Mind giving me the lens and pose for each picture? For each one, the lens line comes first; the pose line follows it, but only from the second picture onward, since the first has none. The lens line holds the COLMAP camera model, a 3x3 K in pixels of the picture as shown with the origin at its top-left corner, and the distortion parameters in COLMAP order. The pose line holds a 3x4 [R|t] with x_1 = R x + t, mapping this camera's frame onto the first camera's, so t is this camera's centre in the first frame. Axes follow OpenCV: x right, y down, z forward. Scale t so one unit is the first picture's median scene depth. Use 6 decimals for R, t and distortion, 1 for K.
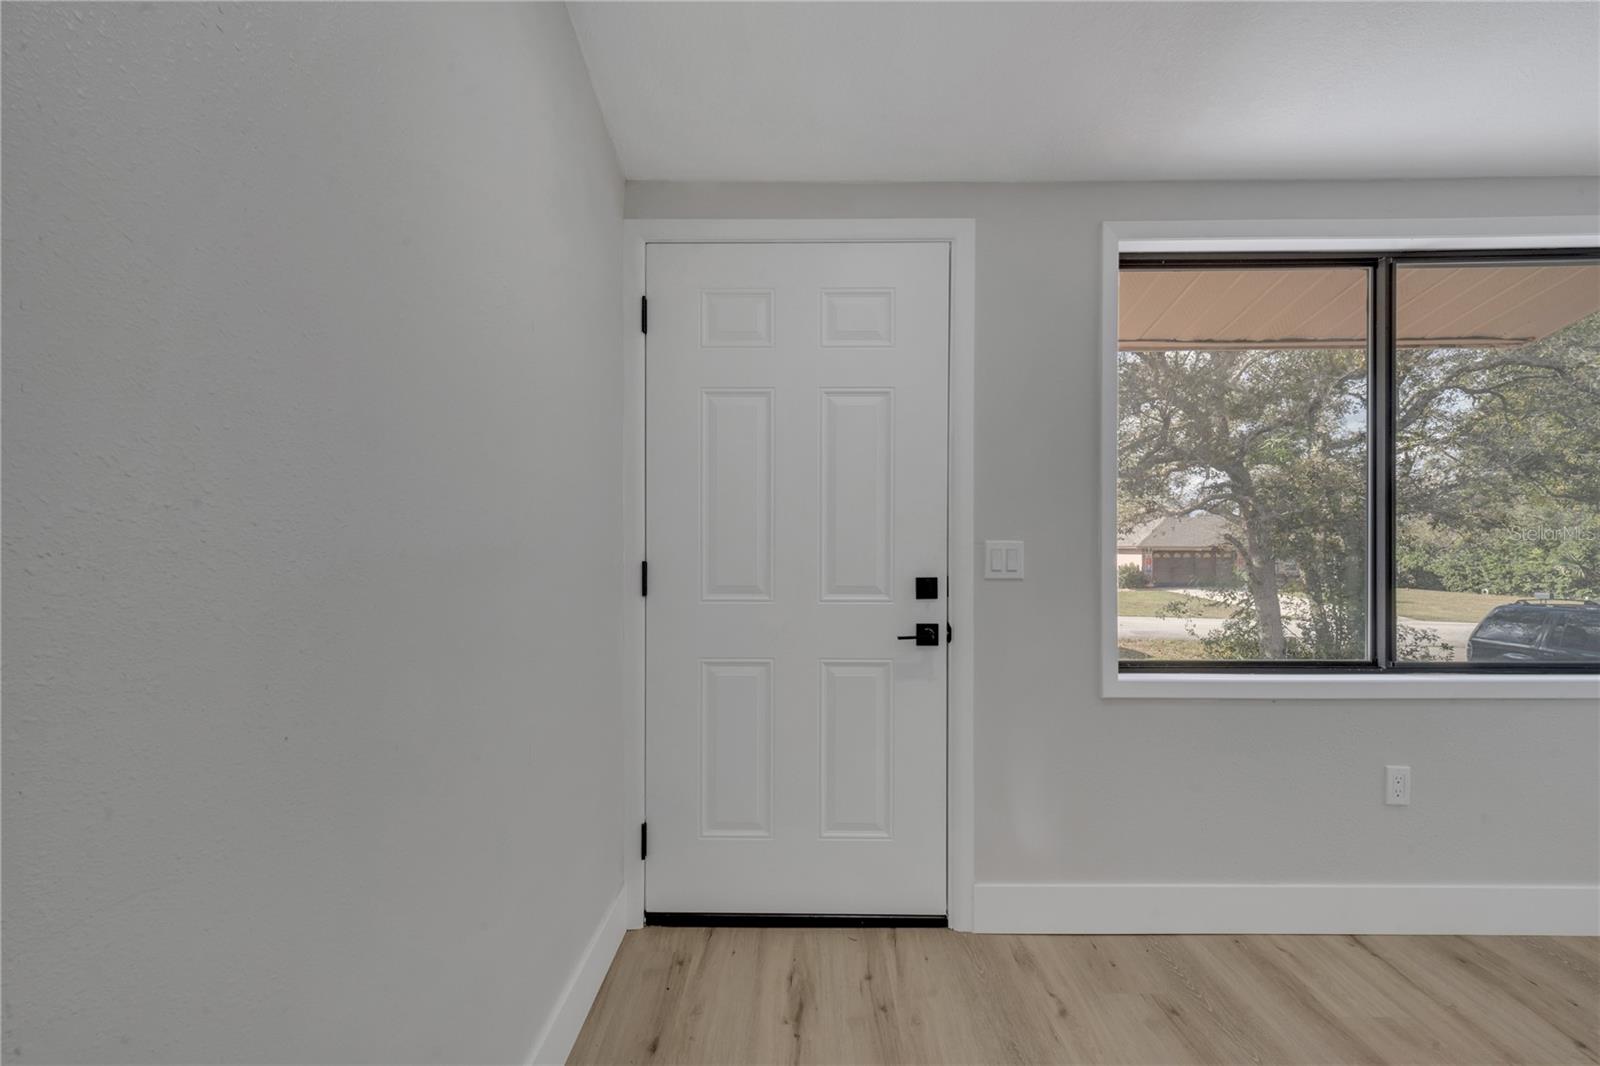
lens RADIAL K [[652.3, 0, 791.6], [0, 652.3, 546.0], [0, 0, 1]] dist [0.003361, -0.000479]
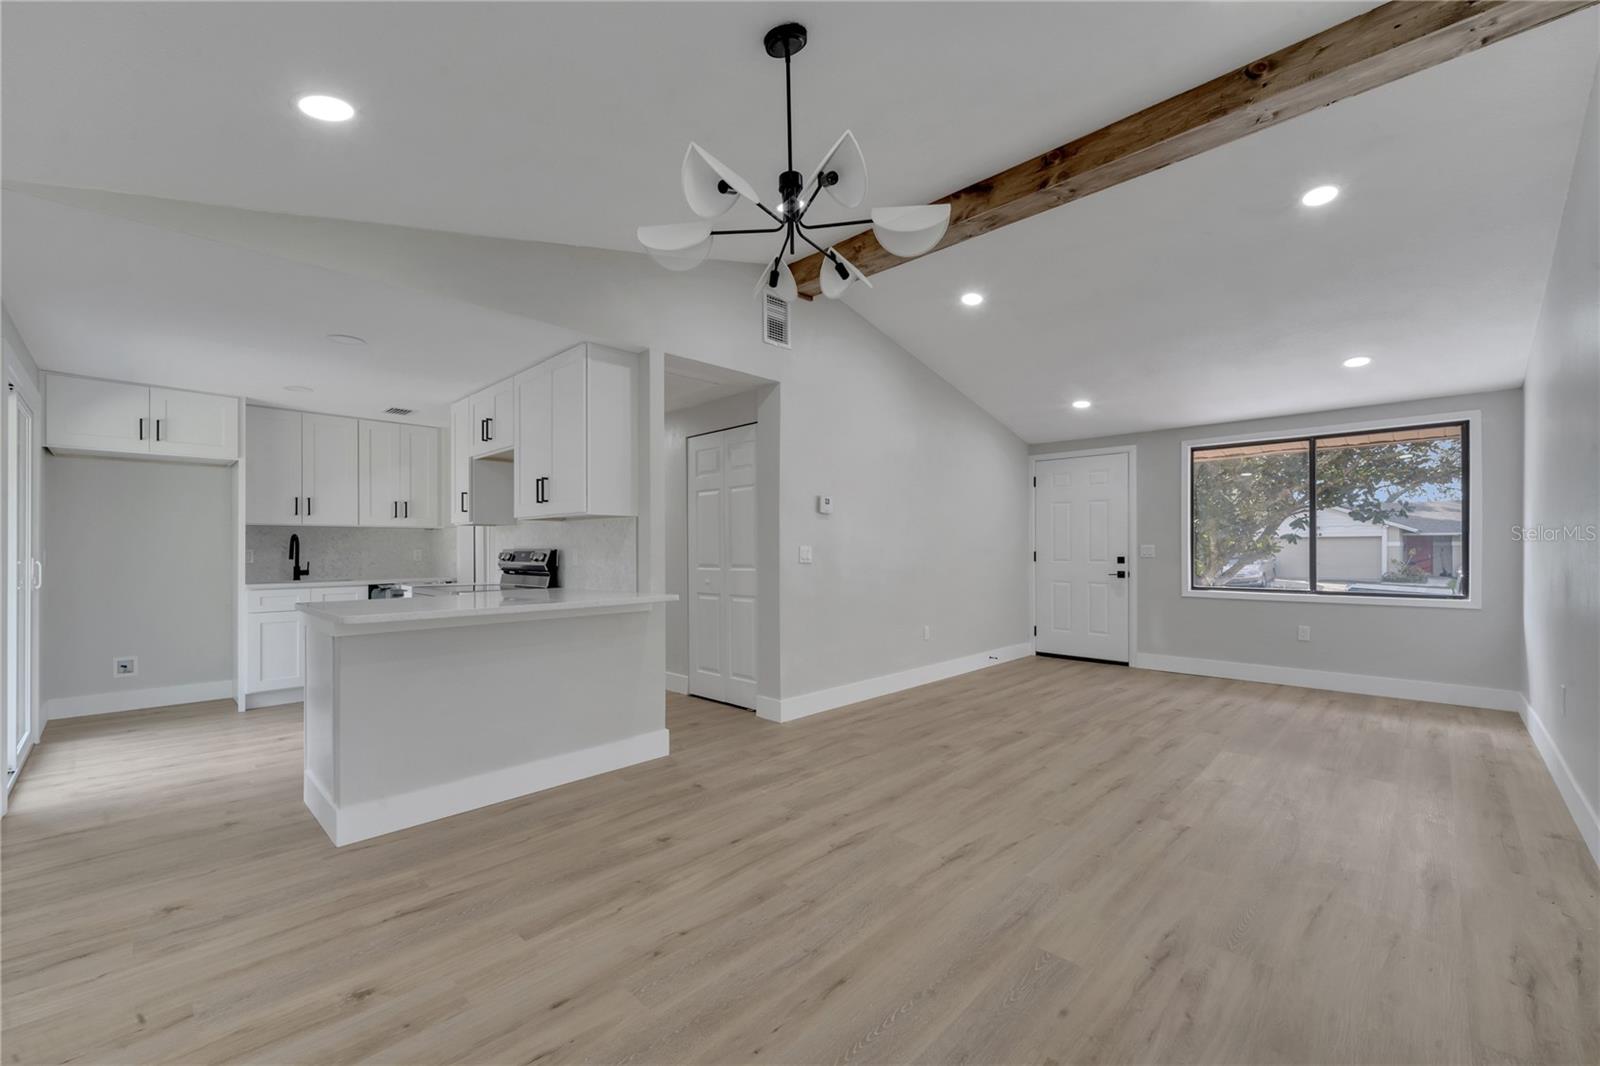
lens RADIAL K [[652.3, 0, 791.6], [0, 652.3, 546.0], [0, 0, 1]] dist [0.003361, -0.000479]
pose [[0.725818, -0.003058, -0.687880, 1.241639], [0.001868, 0.999995, -0.002474, -0.000026], [0.687884, 0.000511, 0.725820, -2.456118]]
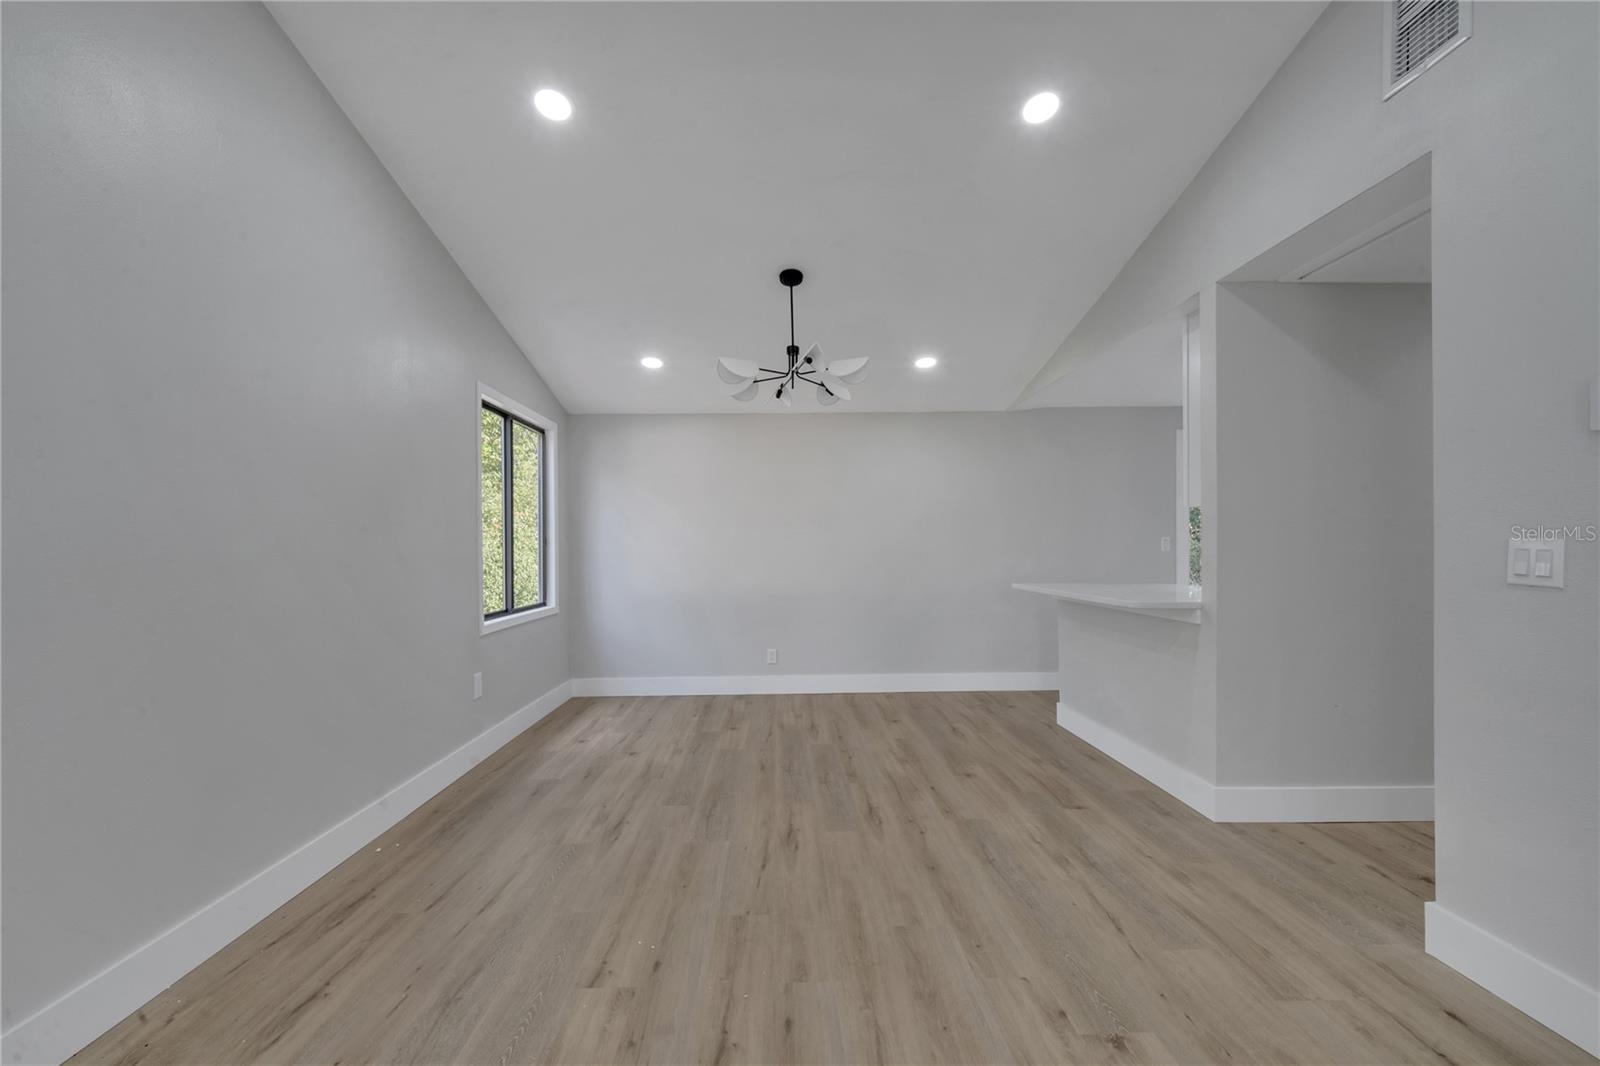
lens RADIAL K [[652.3, 0, 791.6], [0, 652.3, 546.0], [0, 0, 1]] dist [0.003361, -0.000479]
pose [[-0.999208, 0.009131, -0.038725, 0.659817], [0.009218, 0.999955, -0.002059, -0.003705], [0.038705, -0.002415, -0.999248, 0.000971]]
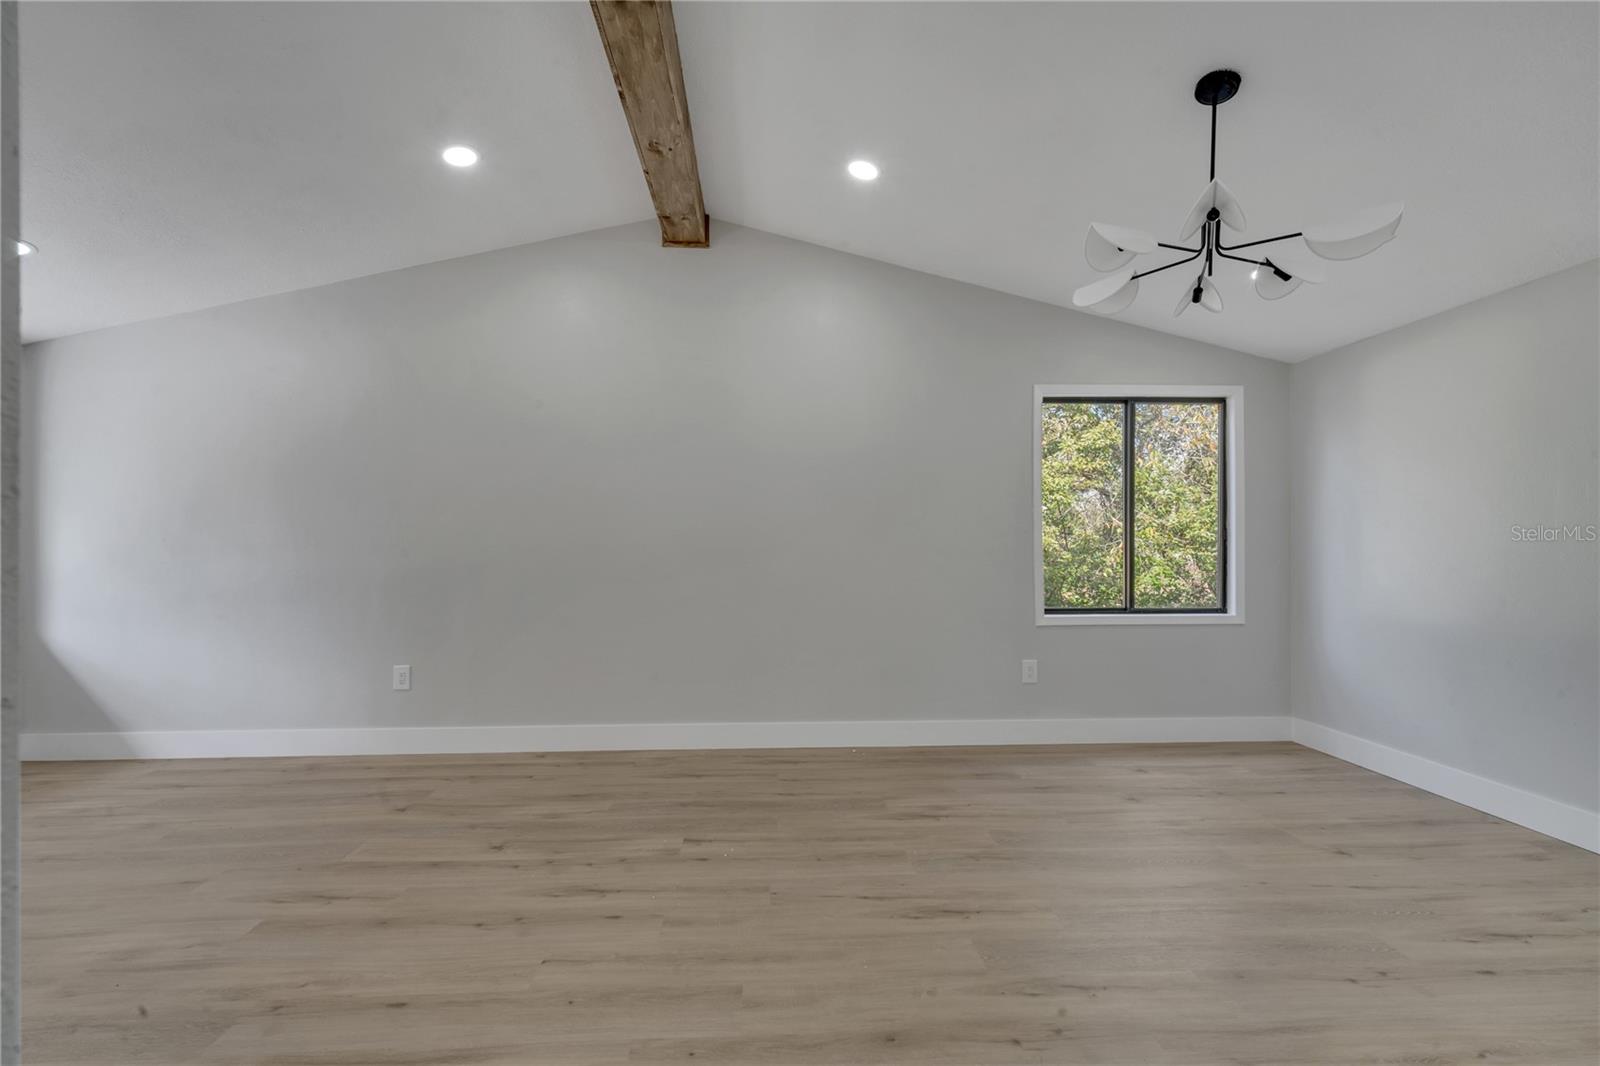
lens RADIAL K [[644.6, 0, 792.1], [0, 644.6, 544.2], [0, 0, 1]] dist [0.001118, -0.000303]
pose [[-0.068025, 0.003691, 0.997677, -0.401275], [0.001826, 0.999992, -0.003575, -0.000211], [-0.997682, 0.001578, -0.068031, -1.019138]]
